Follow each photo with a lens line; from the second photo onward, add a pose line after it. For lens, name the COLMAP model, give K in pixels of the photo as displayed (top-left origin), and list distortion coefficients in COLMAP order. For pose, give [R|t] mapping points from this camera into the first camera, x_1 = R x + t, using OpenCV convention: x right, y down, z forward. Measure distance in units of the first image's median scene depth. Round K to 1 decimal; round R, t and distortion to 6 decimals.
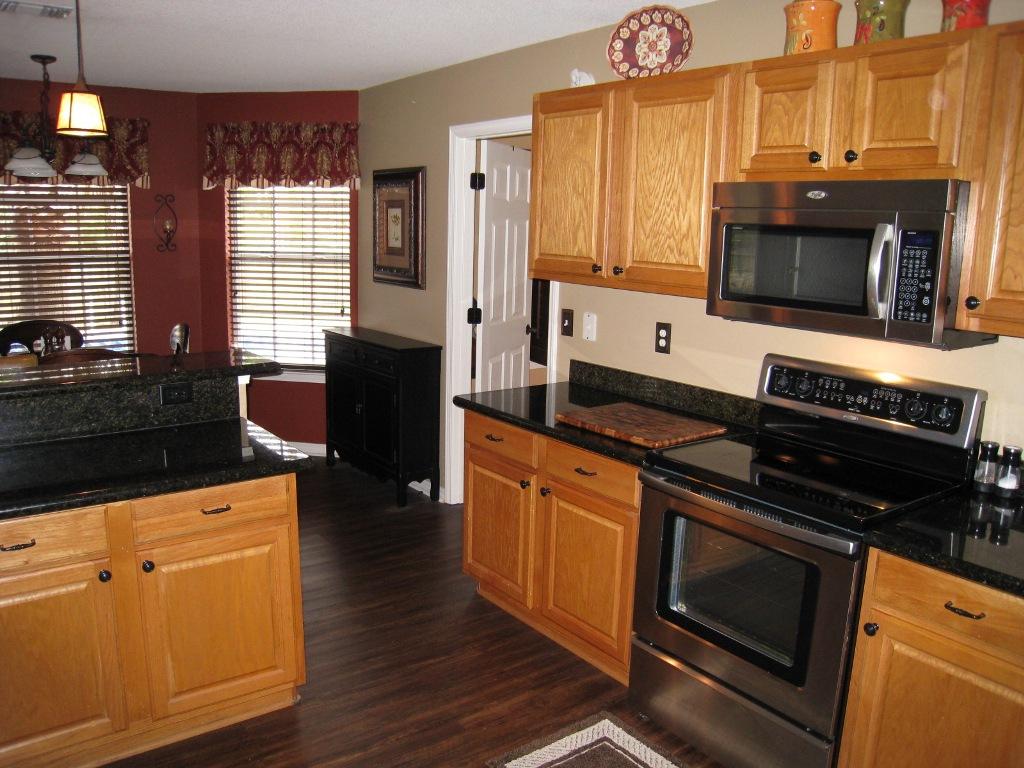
lens RADIAL K [[832.7, 0, 493.7], [0, 832.7, 387.2], [0, 0, 1]] dist [-0.177780, 0.122416]
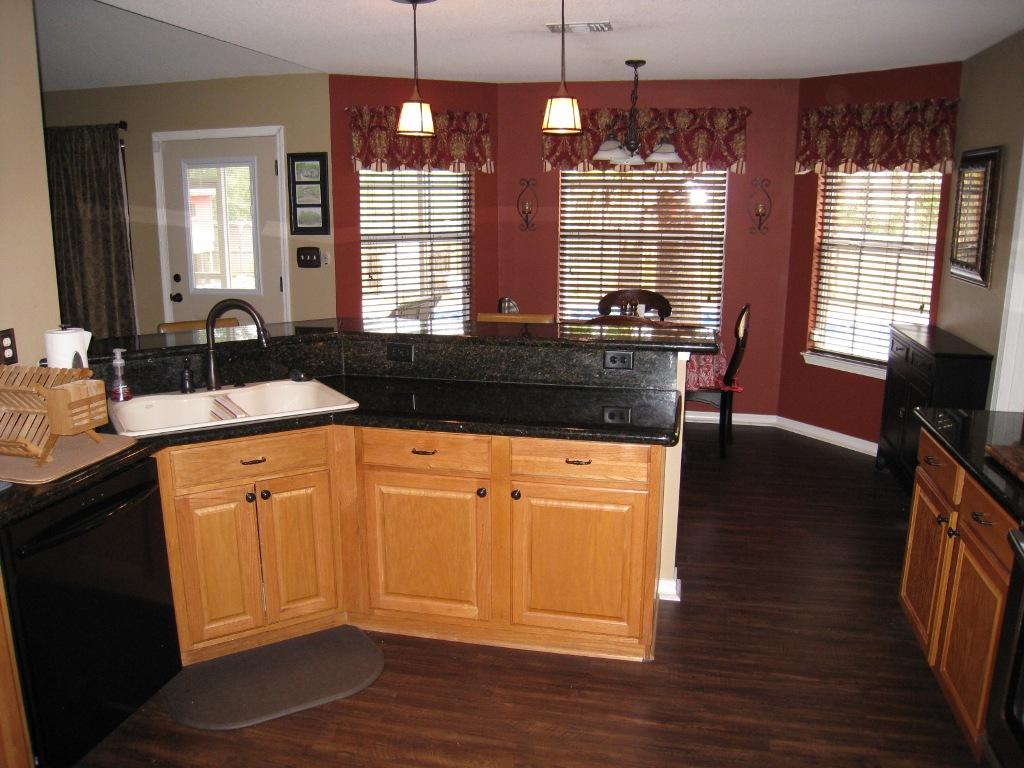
lens RADIAL K [[832.7, 0, 493.7], [0, 832.7, 387.2], [0, 0, 1]] dist [-0.177780, 0.122416]
pose [[0.646918, 0.147574, -0.748144, 0.194722], [-0.132310, 0.987937, 0.080466, -0.013024], [0.750994, 0.046931, 0.658639, 0.066011]]
